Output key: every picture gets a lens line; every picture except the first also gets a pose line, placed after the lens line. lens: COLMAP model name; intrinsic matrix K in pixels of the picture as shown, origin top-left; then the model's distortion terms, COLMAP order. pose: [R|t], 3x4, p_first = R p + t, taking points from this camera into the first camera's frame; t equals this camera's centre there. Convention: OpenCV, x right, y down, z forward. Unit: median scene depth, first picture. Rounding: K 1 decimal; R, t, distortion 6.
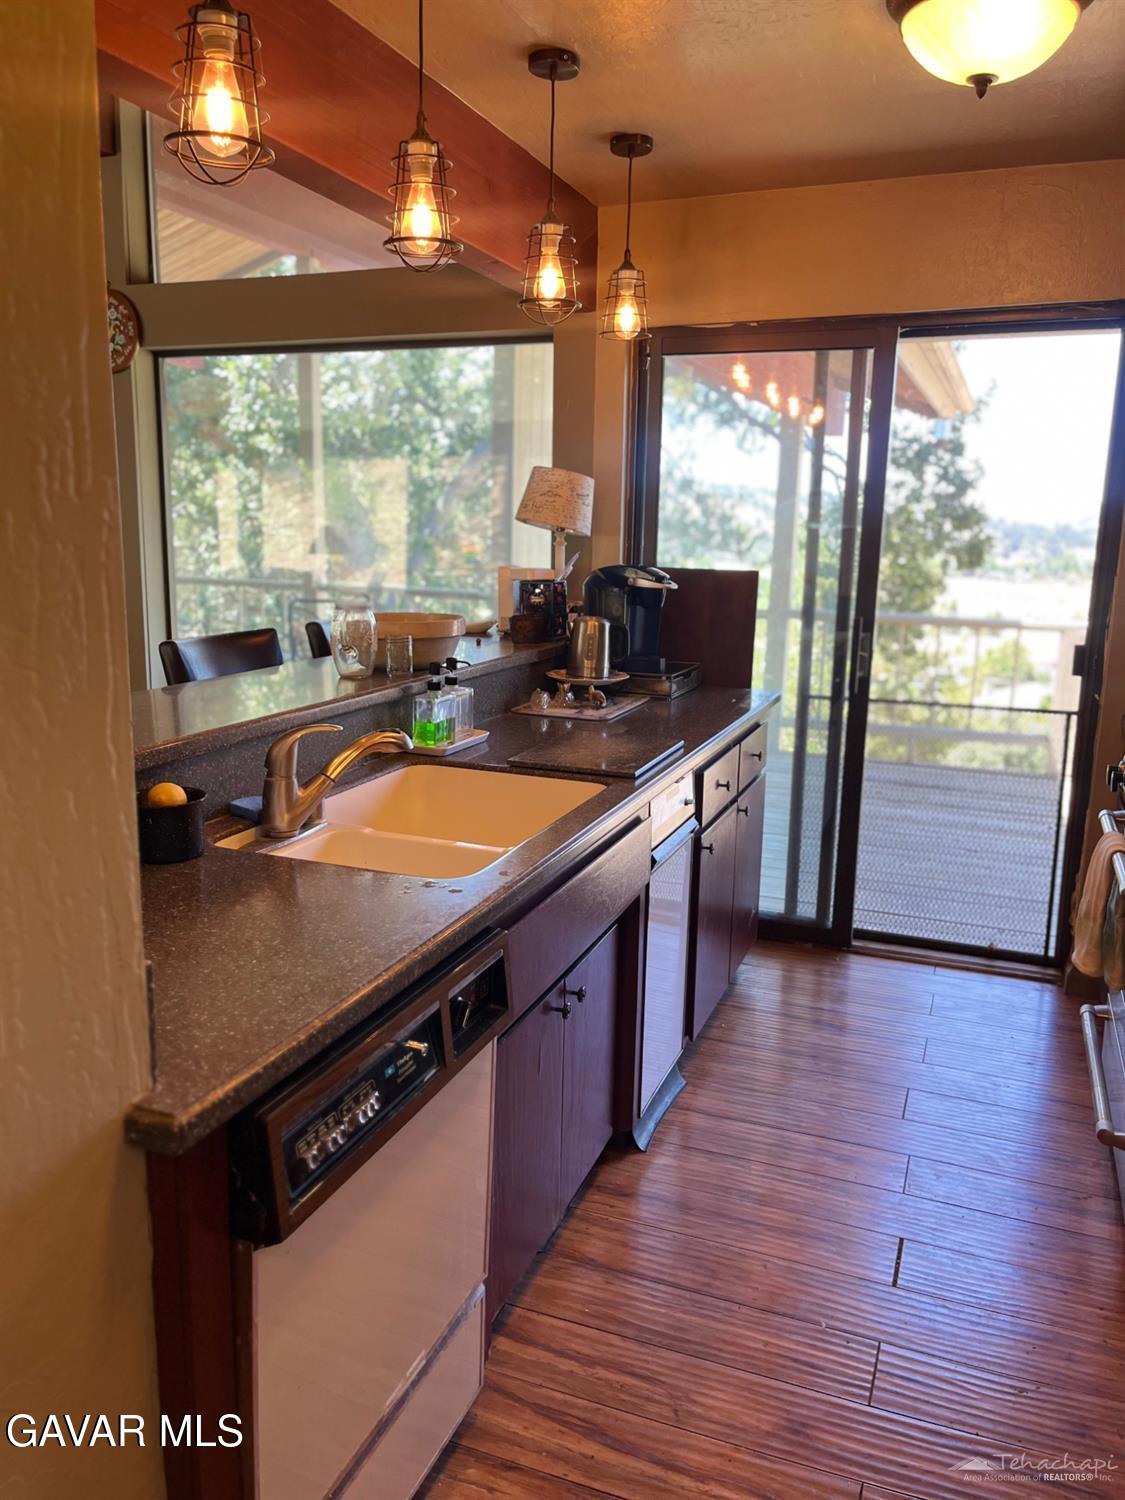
lens RADIAL K [[1135.9, 0, 562.5], [0, 1135.9, 750.0], [0, 0, 1]] dist [0.004377, 0.004650]
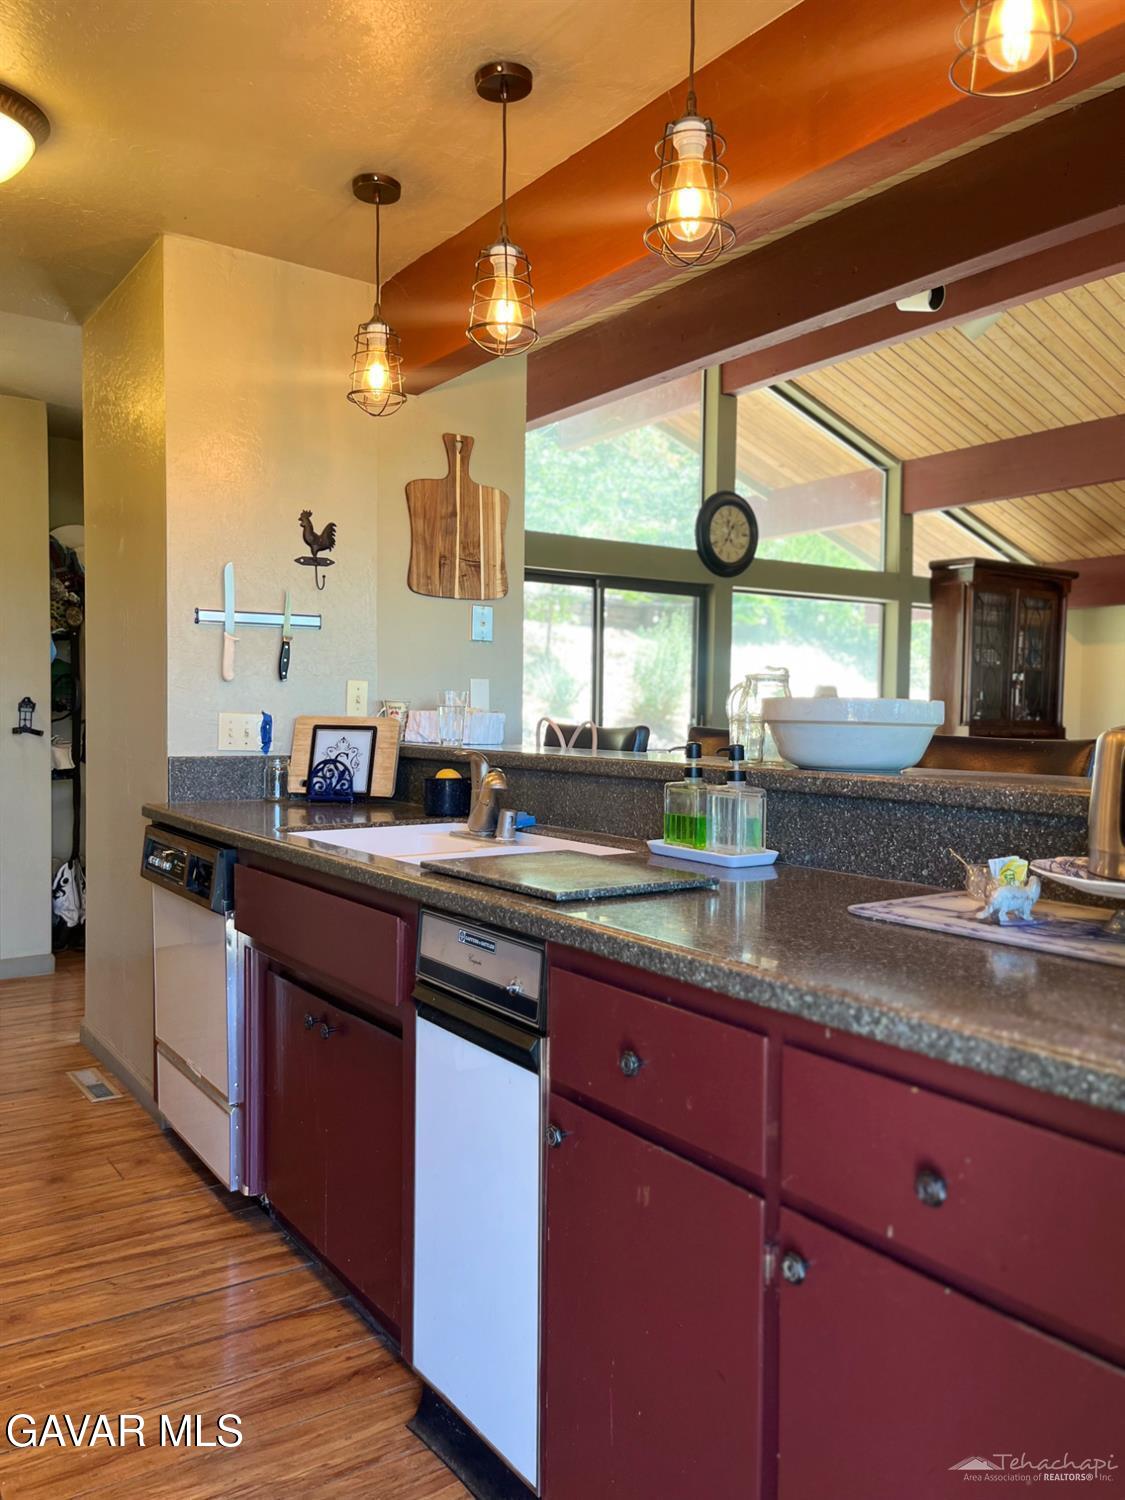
lens RADIAL K [[1135.9, 0, 562.5], [0, 1135.9, 750.0], [0, 0, 1]] dist [0.004377, 0.004650]
pose [[-0.567275, 0.006964, -0.823499, 0.882352], [-0.186067, 0.973023, 0.136402, -0.261583], [0.802234, 0.230603, -0.550675, 2.035296]]
